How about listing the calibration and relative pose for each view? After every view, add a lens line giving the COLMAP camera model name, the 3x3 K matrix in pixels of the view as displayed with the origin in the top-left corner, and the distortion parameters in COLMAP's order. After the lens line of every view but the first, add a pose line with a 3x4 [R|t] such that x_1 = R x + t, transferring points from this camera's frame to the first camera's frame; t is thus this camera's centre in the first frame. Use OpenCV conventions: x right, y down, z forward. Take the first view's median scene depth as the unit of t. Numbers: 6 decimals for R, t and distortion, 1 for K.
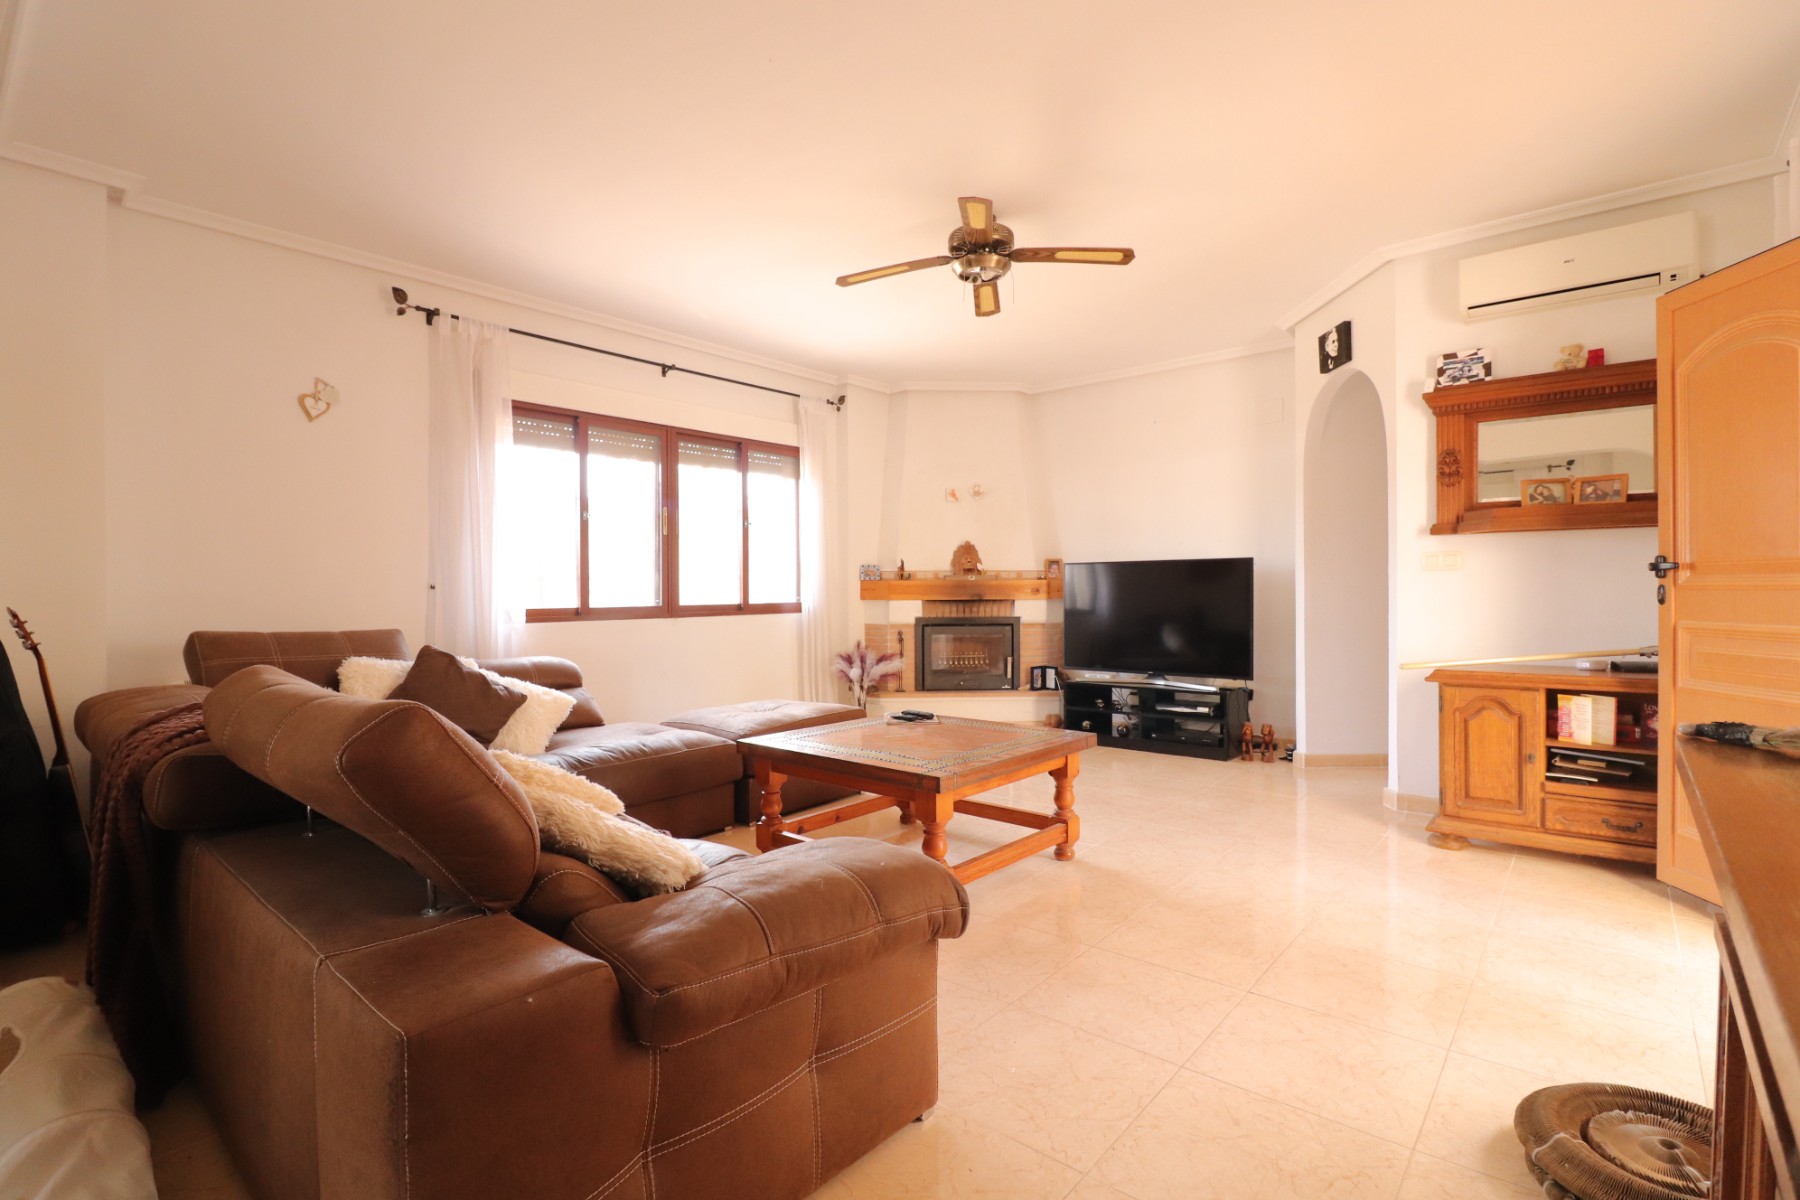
lens RADIAL K [[835.3, 0, 899.6], [0, 835.3, 594.4], [0, 0, 1]] dist [-0.006976, -0.009218]
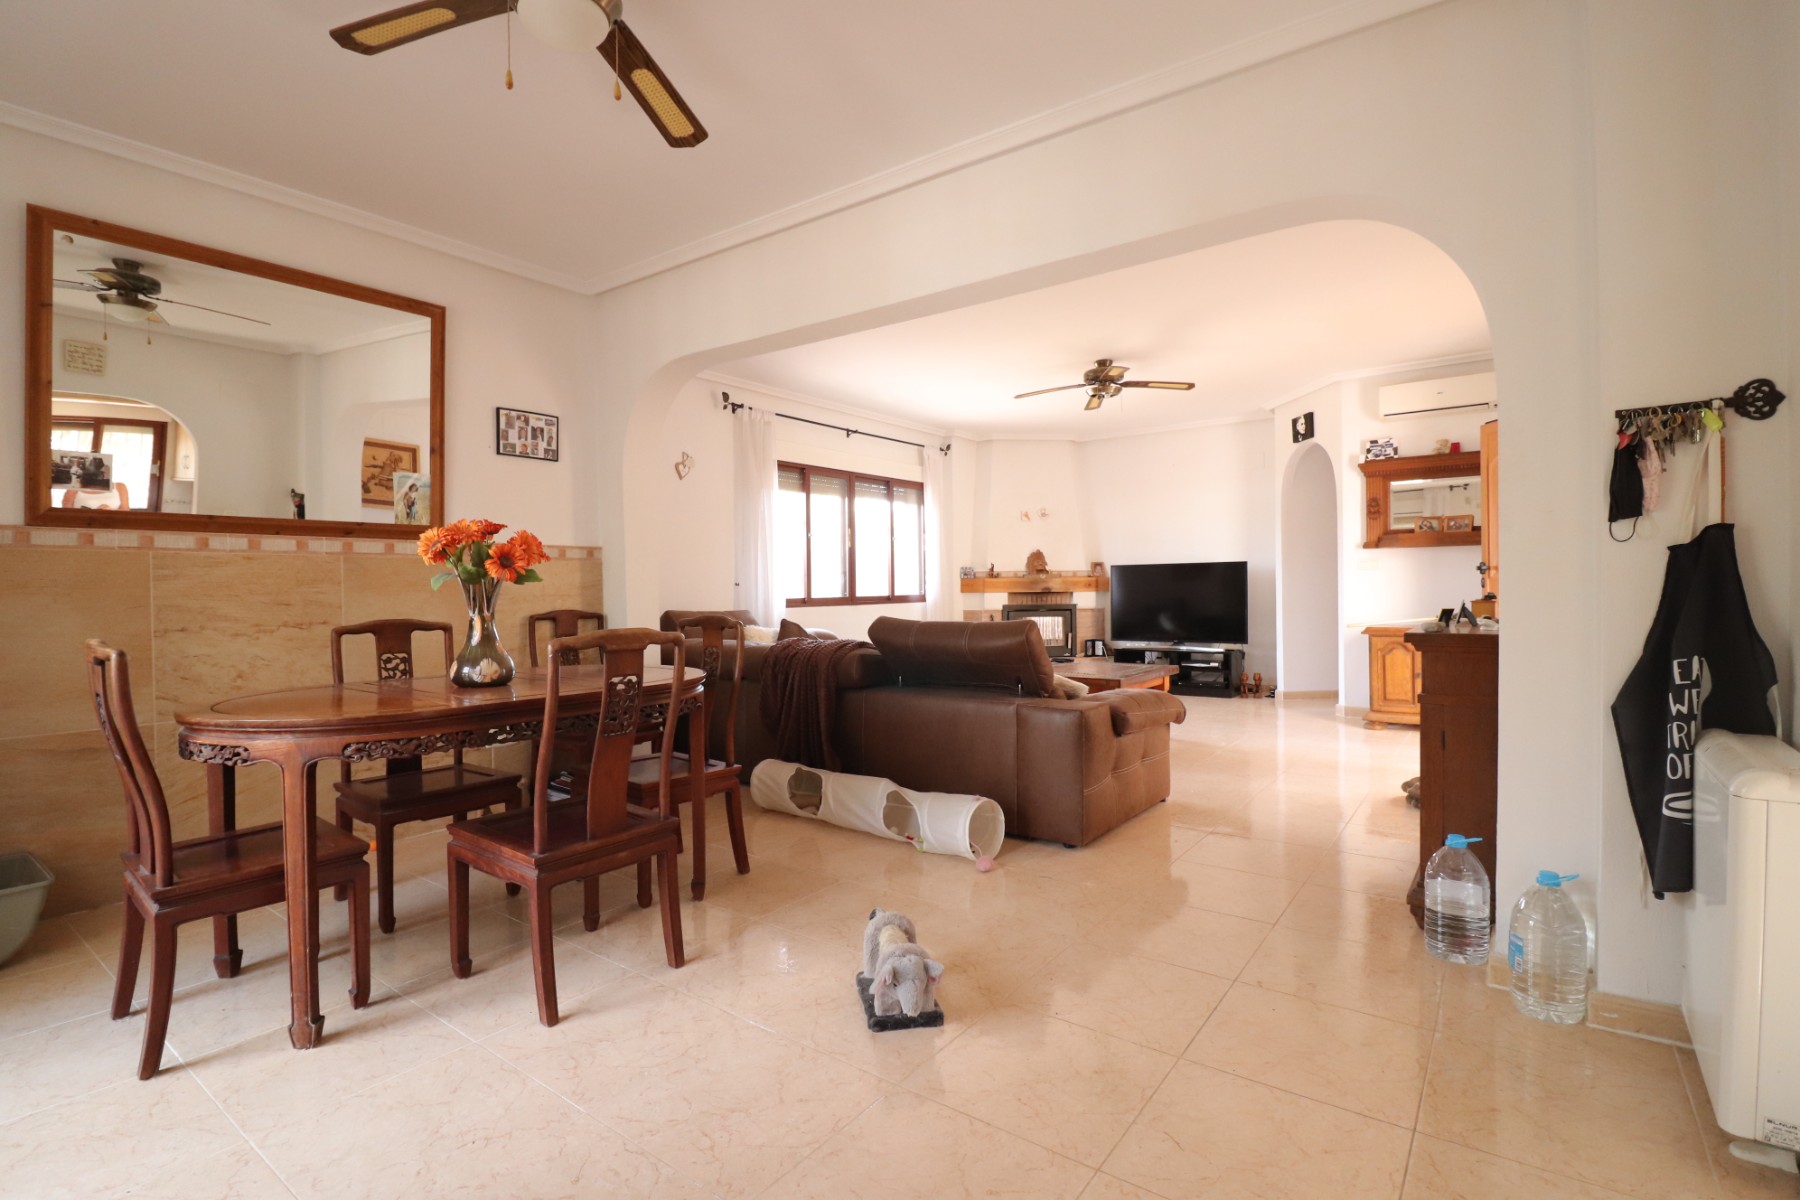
lens RADIAL K [[835.3, 0, 896.1], [0, 835.3, 593.1], [0, 0, 1]] dist [-0.006976, -0.009218]
pose [[0.998103, -0.007635, 0.061086, -0.307802], [0.007627, 0.999971, 0.000350, 0.007688], [-0.061087, 0.000116, 0.998132, -0.469954]]
